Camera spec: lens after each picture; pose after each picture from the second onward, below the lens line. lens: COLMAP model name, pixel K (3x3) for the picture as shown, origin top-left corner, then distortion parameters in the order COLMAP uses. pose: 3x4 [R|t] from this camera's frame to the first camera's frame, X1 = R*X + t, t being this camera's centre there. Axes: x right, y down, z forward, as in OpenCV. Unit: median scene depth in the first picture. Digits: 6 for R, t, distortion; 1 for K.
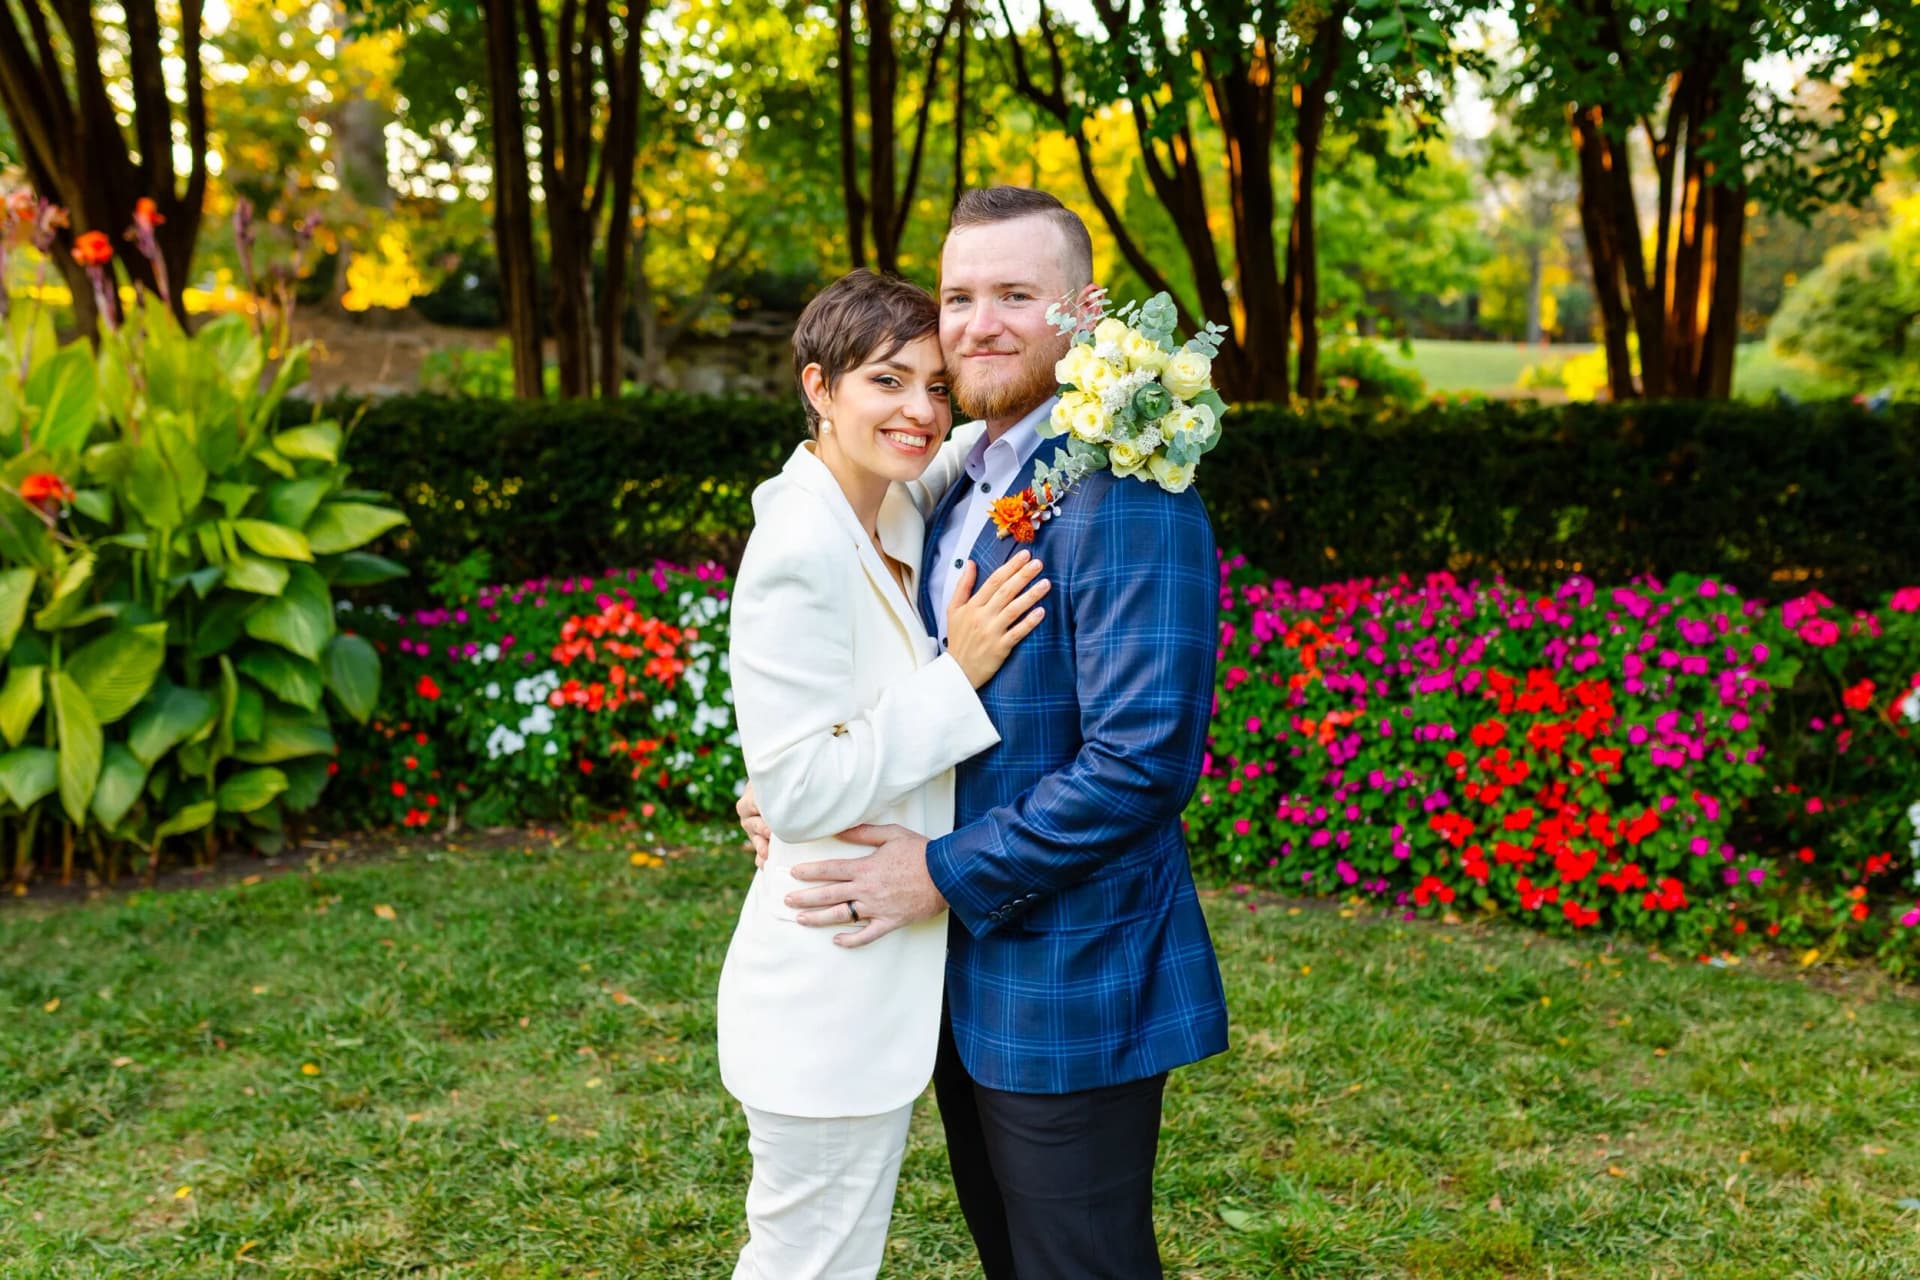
lens RADIAL K [[1842.4, 0, 961.8], [0, 1842.4, 648.7], [0, 0, 1]] dist [0.005013, -0.017574]
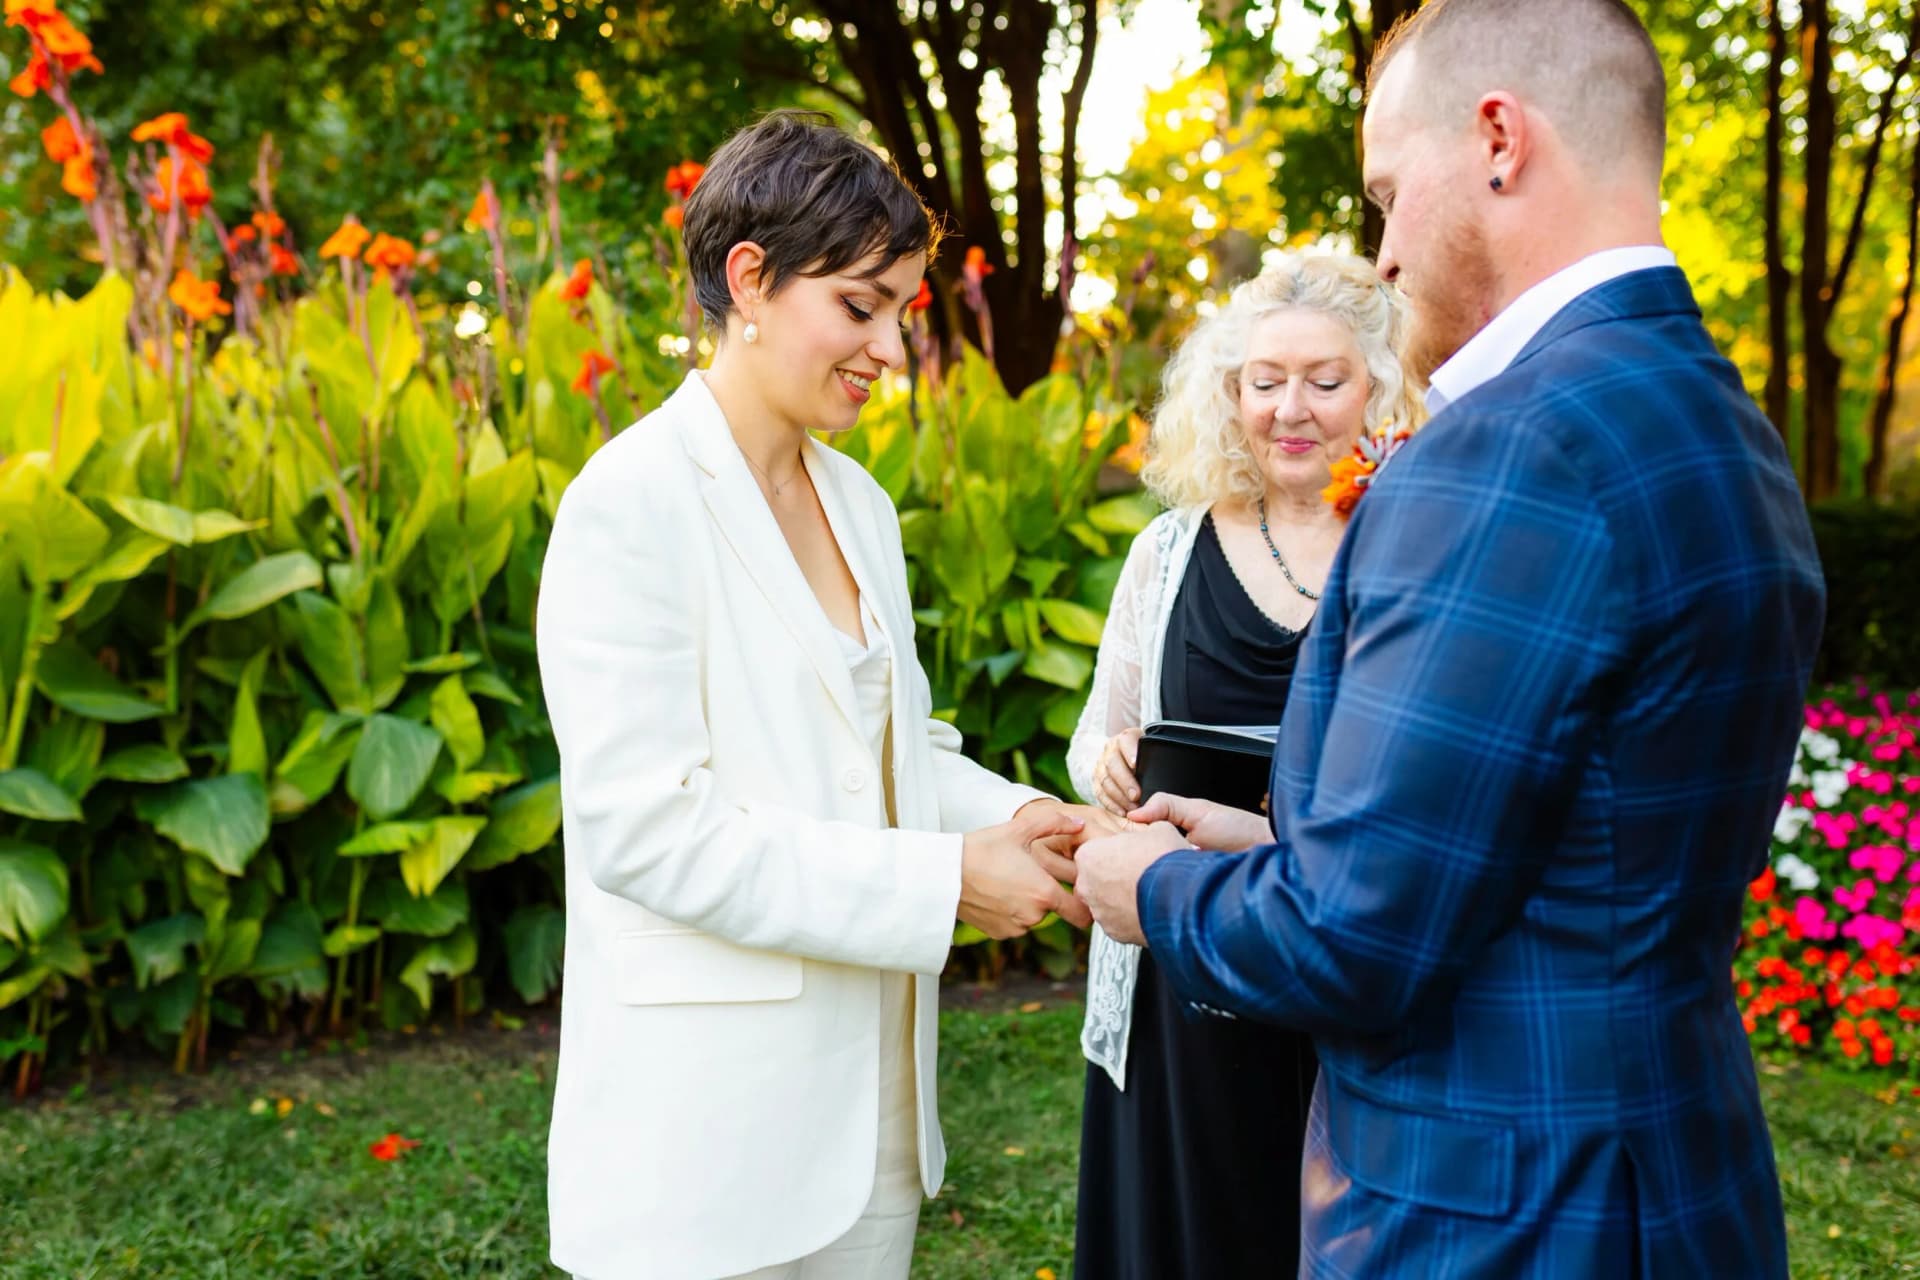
lens RADIAL K [[1793.8, 0, 962.5], [0, 1793.8, 655.7], [0, 0, 1]] dist [-0.008712, 0.000257]
pose [[0.896263, 0.047253, -0.440999, -0.043521], [-0.073826, 0.996331, -0.043284, -0.002600], [0.437336, 0.071351, 0.896463, 0.202636]]
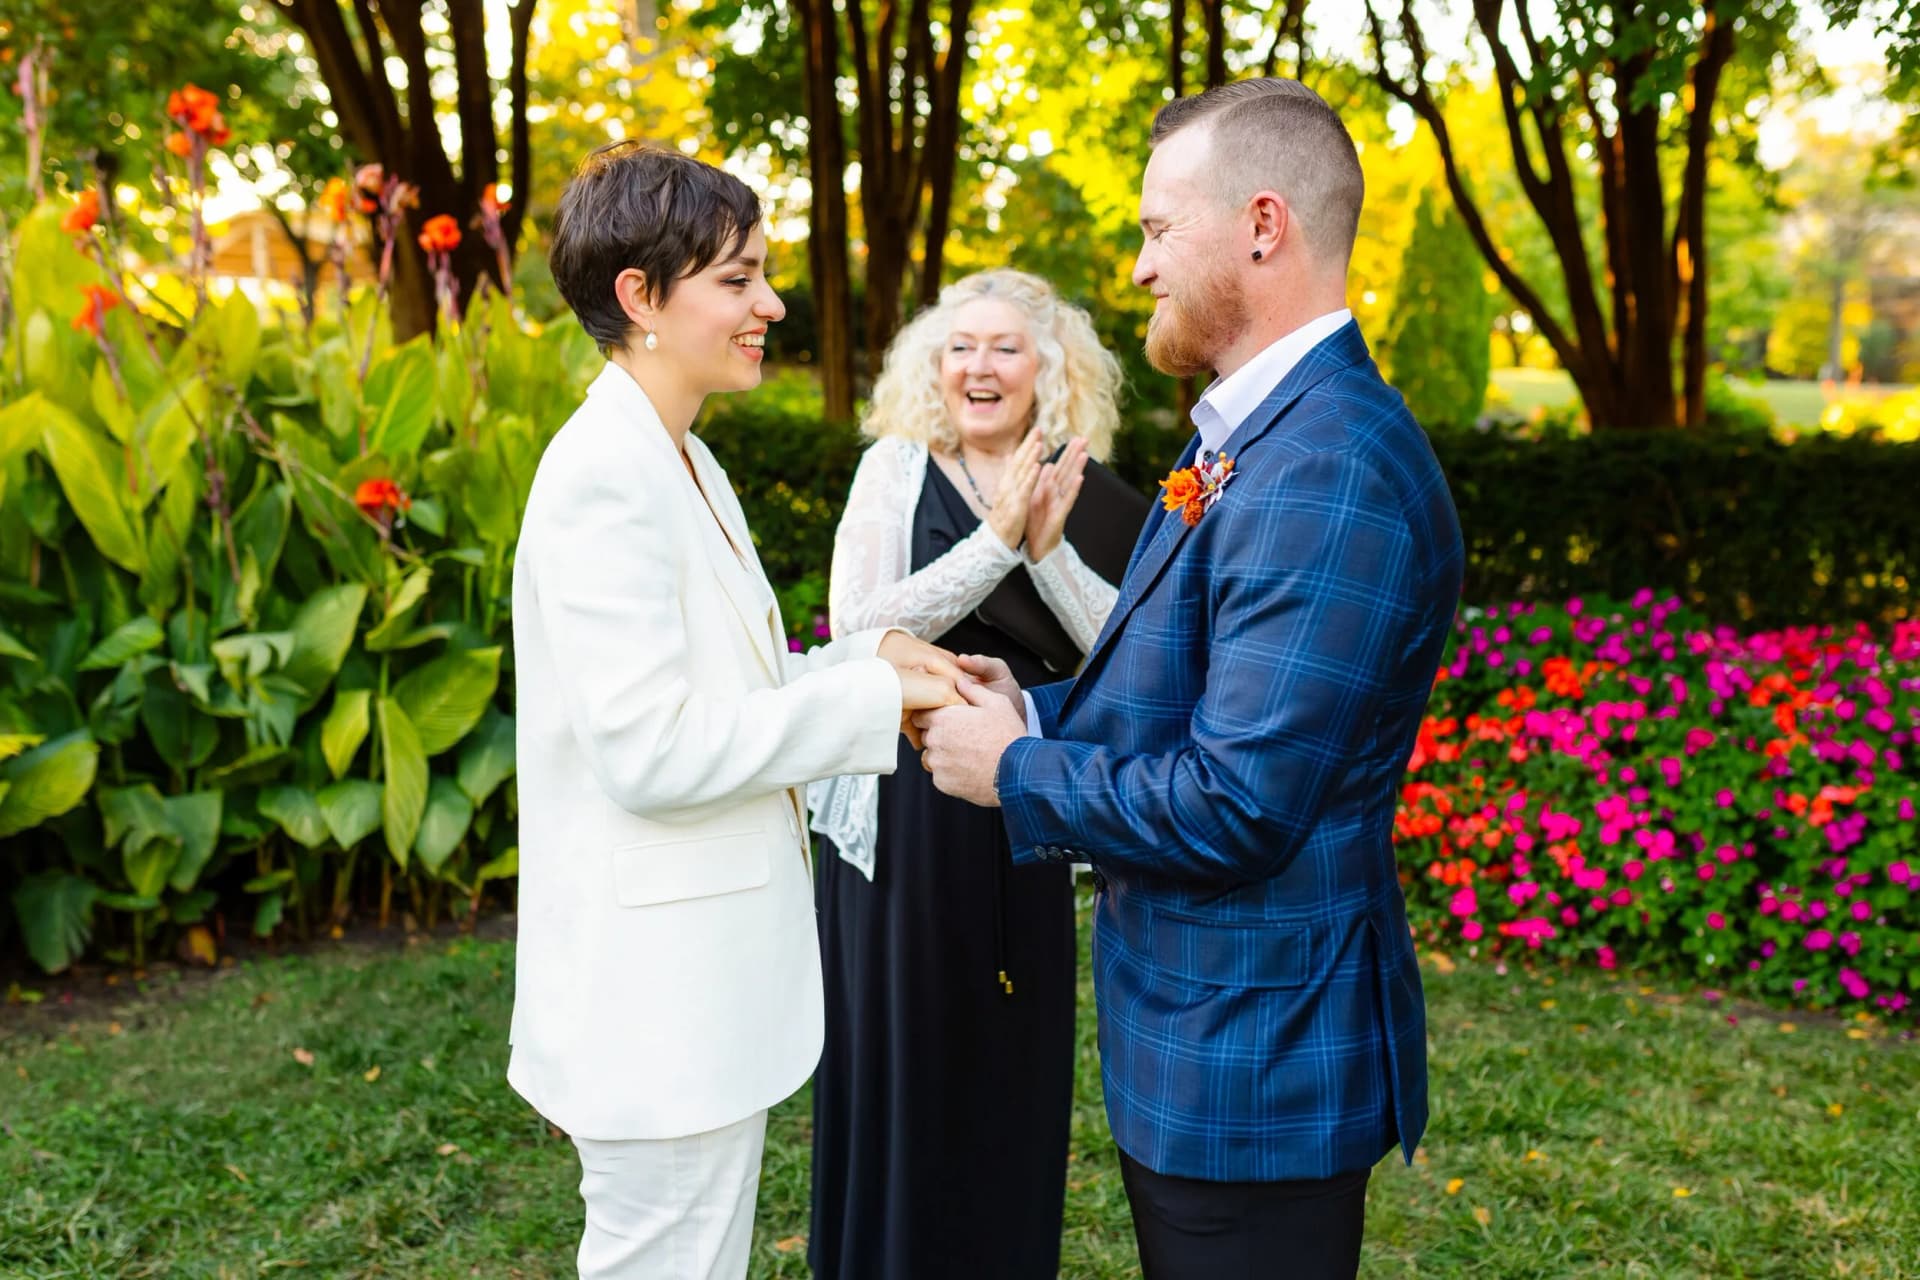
lens RADIAL K [[1831.4, 0, 941.8], [0, 1831.4, 640.0], [0, 0, 1]] dist [-0.003768, 0.005308]
pose [[0.989314, 0.023299, -0.143924, -0.080357], [-0.026855, 0.999379, -0.022815, -0.002262], [0.143303, 0.026437, 0.989326, 0.129231]]
